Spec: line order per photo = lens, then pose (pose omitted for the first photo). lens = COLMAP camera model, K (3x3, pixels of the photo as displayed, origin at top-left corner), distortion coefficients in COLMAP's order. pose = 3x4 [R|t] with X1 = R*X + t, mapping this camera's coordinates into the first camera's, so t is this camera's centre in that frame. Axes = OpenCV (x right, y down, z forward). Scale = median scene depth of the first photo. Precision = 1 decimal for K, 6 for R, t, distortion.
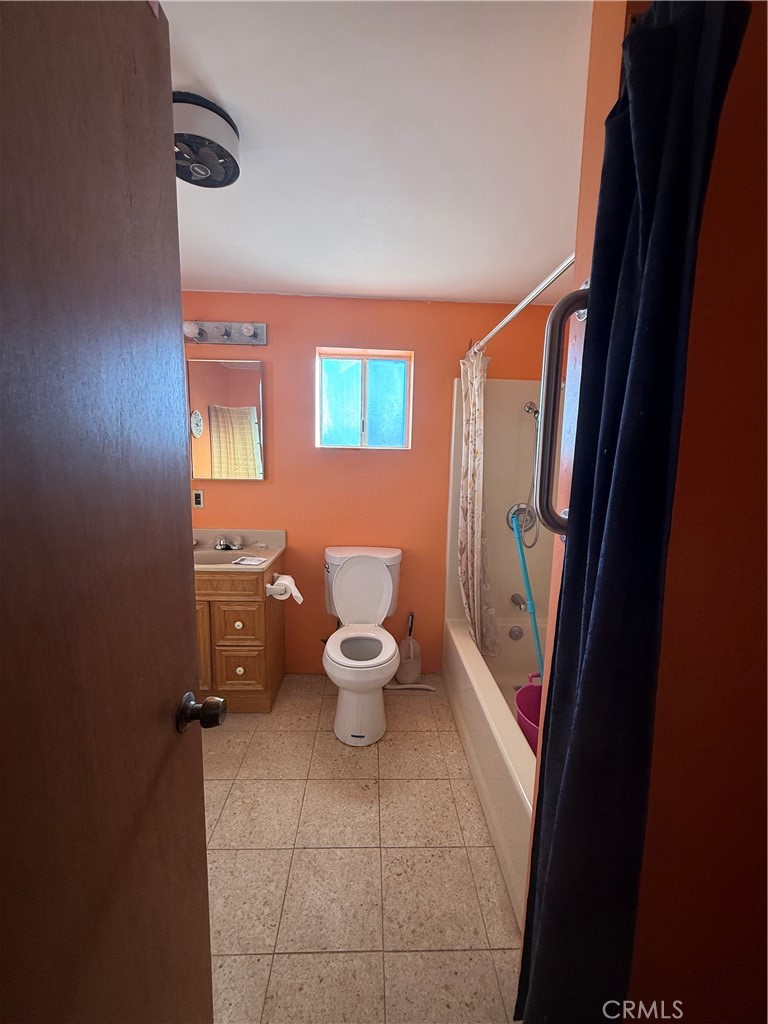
lens RADIAL K [[408.7, 0, 384.4], [0, 408.7, 513.4], [0, 0, 1]] dist [0.000670, -0.000418]
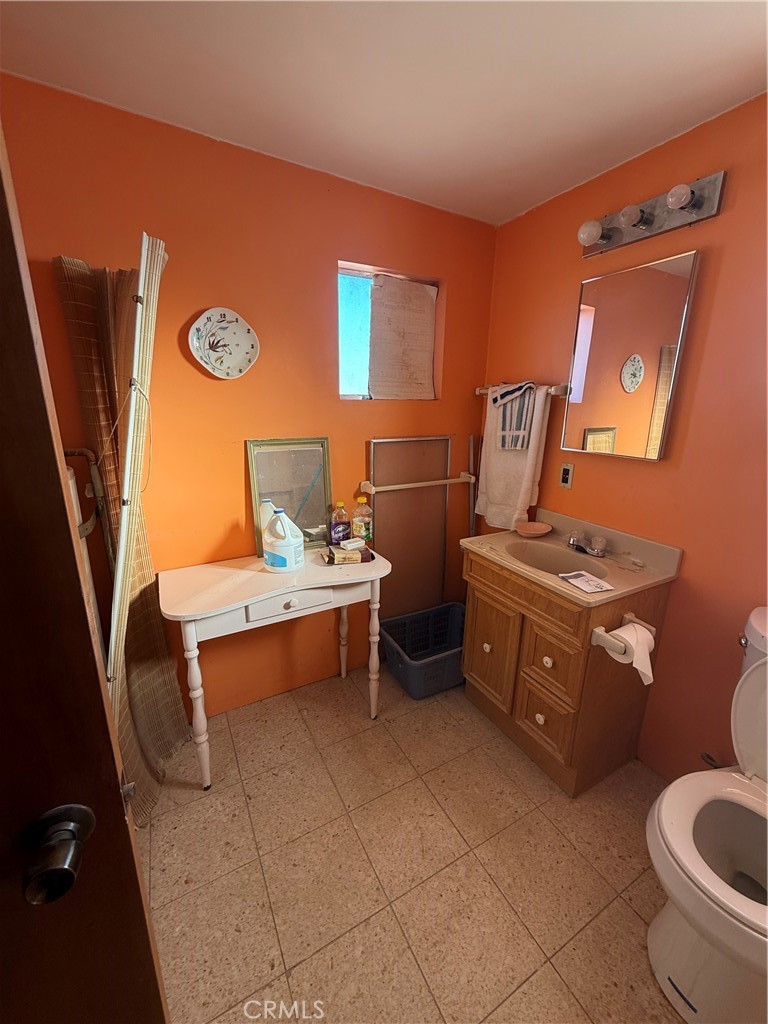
lens RADIAL K [[408.7, 0, 380.2], [0, 408.7, 510.6], [0, 0, 1]] dist [0.000670, -0.000418]
pose [[0.451590, 0.217007, -0.865433, 0.068241], [-0.132143, 0.975541, 0.175663, -0.068220], [0.882386, 0.035033, 0.469221, 0.389069]]
